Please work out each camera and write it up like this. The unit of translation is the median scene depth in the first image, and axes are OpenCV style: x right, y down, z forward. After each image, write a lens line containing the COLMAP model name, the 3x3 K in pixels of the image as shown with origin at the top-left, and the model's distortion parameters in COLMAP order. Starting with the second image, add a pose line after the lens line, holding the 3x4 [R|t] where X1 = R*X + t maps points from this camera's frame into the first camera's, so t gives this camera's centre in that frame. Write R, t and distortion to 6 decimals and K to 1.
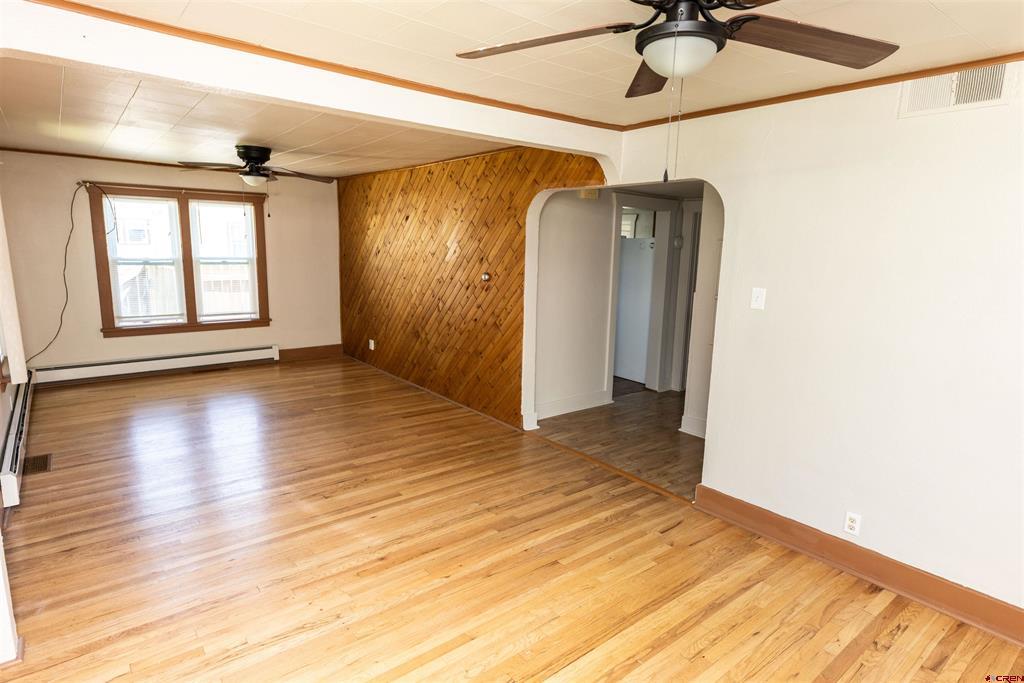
lens RADIAL K [[567.2, 0, 512.0], [0, 567.2, 341.5], [0, 0, 1]] dist [-0.000801, -0.000295]
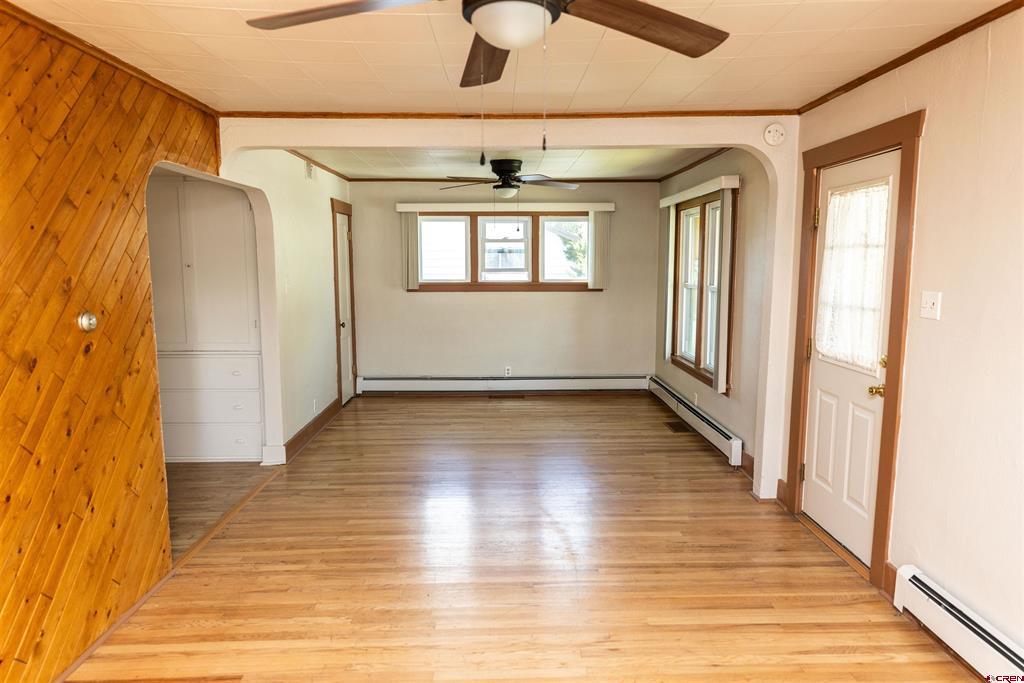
lens RADIAL K [[655.1, 0, 513.5], [0, 655.1, 344.5], [0, 0, 1]] dist [0.001289, 0.001525]
pose [[-0.794983, -0.099042, 0.598492, -0.580121], [0.088789, 0.956961, 0.276302, -0.196582], [-0.600099, 0.272795, -0.751974, 1.128314]]
